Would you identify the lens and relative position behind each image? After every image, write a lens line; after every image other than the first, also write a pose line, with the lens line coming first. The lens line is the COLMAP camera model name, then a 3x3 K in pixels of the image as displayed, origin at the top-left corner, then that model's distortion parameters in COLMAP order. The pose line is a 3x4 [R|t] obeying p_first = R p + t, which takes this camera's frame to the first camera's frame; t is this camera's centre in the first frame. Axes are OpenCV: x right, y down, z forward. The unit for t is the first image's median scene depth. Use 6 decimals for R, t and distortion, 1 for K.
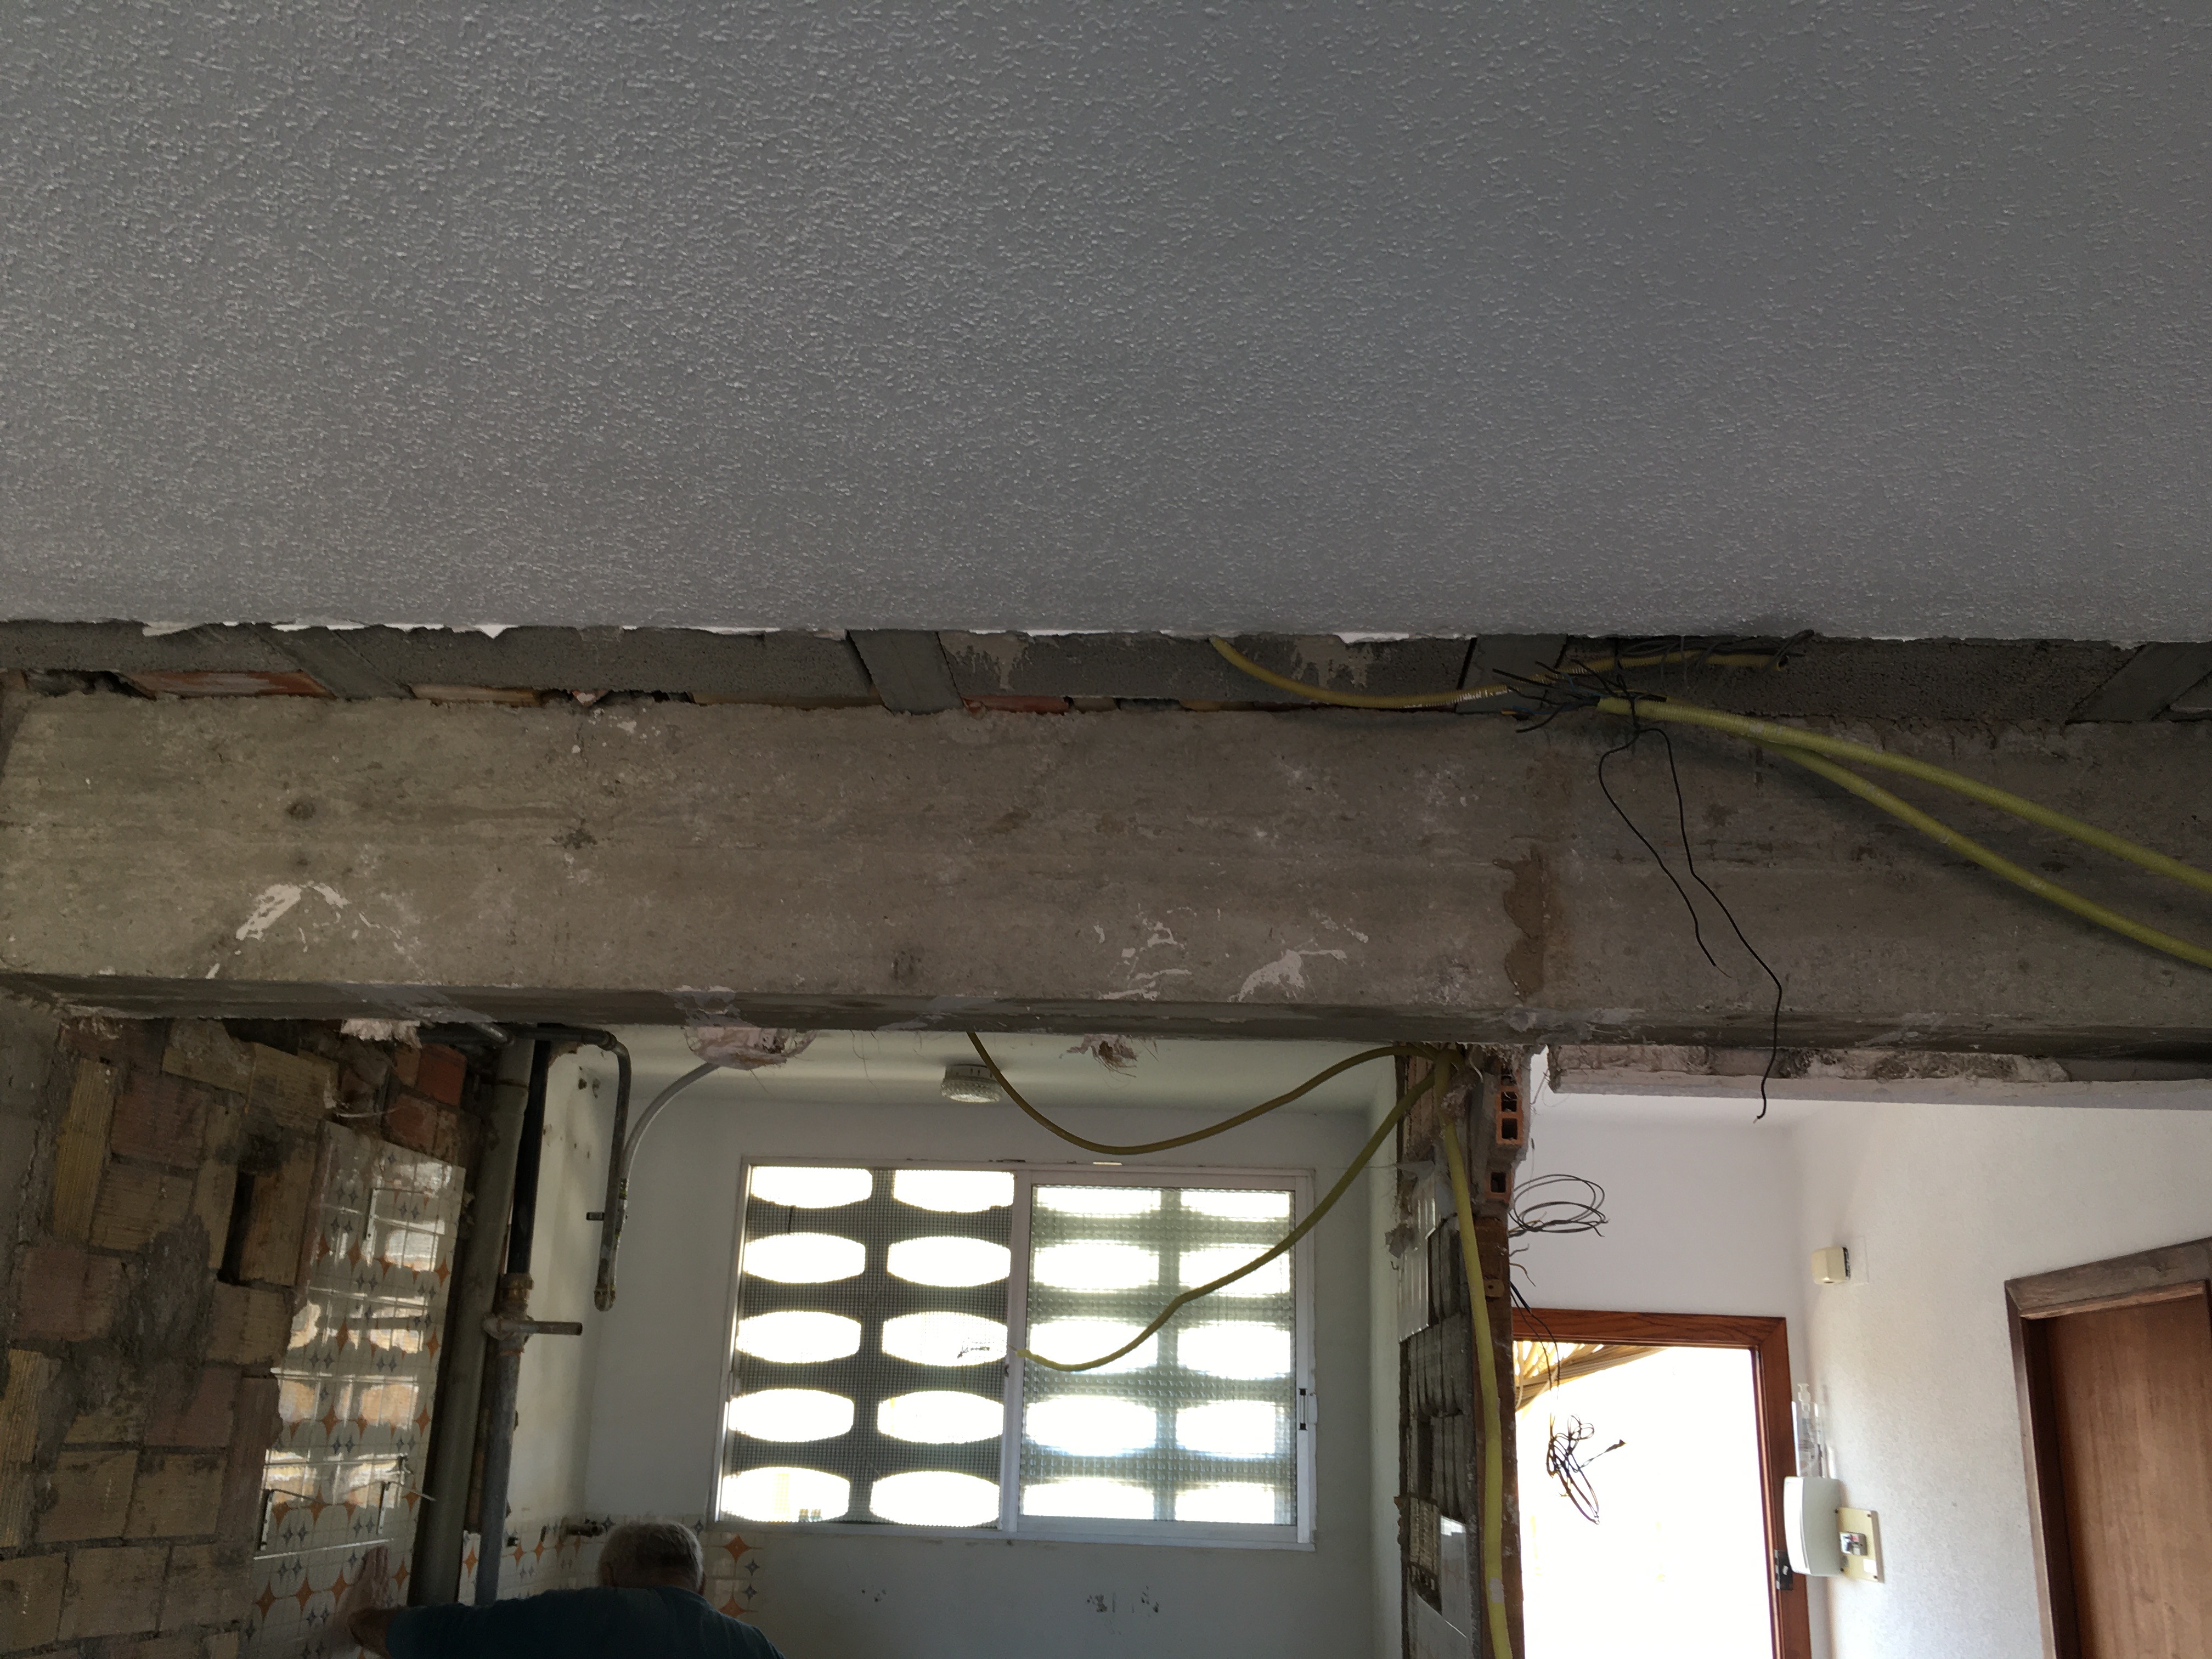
lens RADIAL K [[1907.1, 0, 1094.1], [0, 1907.1, 820.7], [0, 0, 1]] dist [0.065053, -0.080696]
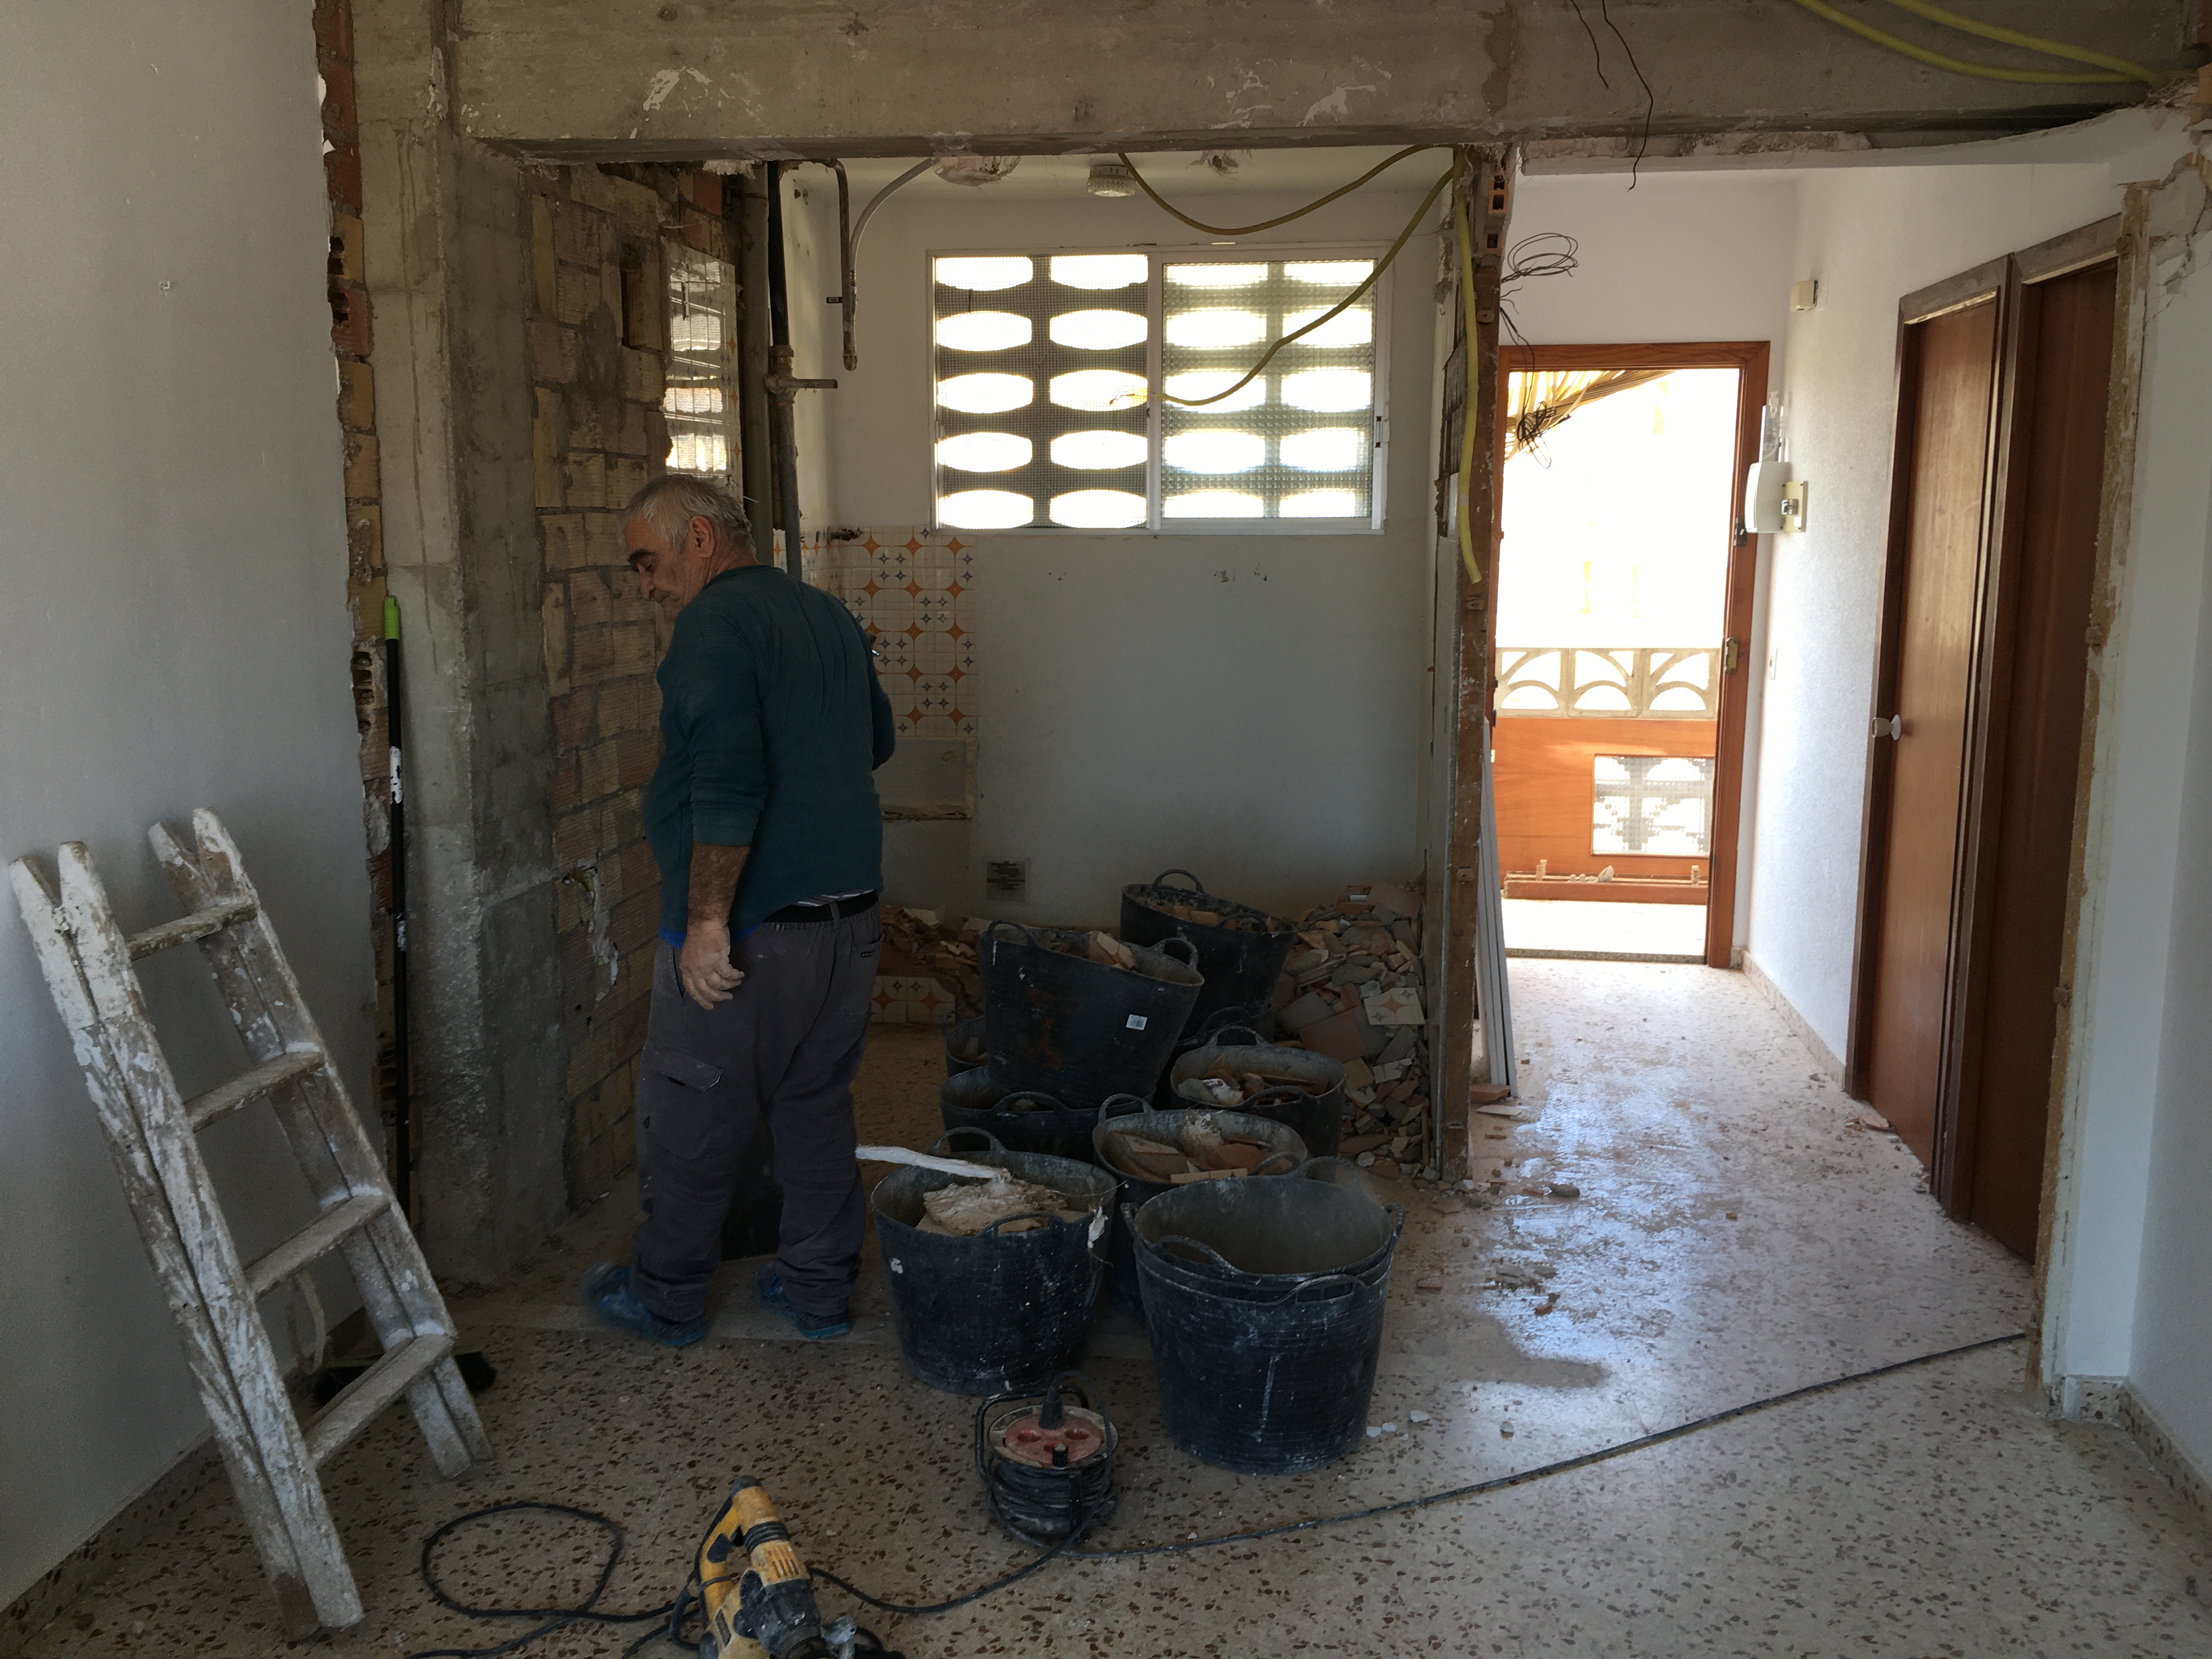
lens RADIAL K [[1907.1, 0, 1087.3], [0, 1907.1, 825.5], [0, 0, 1]] dist [0.065053, -0.080696]
pose [[0.997070, -0.021402, -0.073441, 0.003274], [0.052305, 0.891303, 0.450382, -0.074471], [0.055819, -0.452903, 0.889810, -0.433203]]
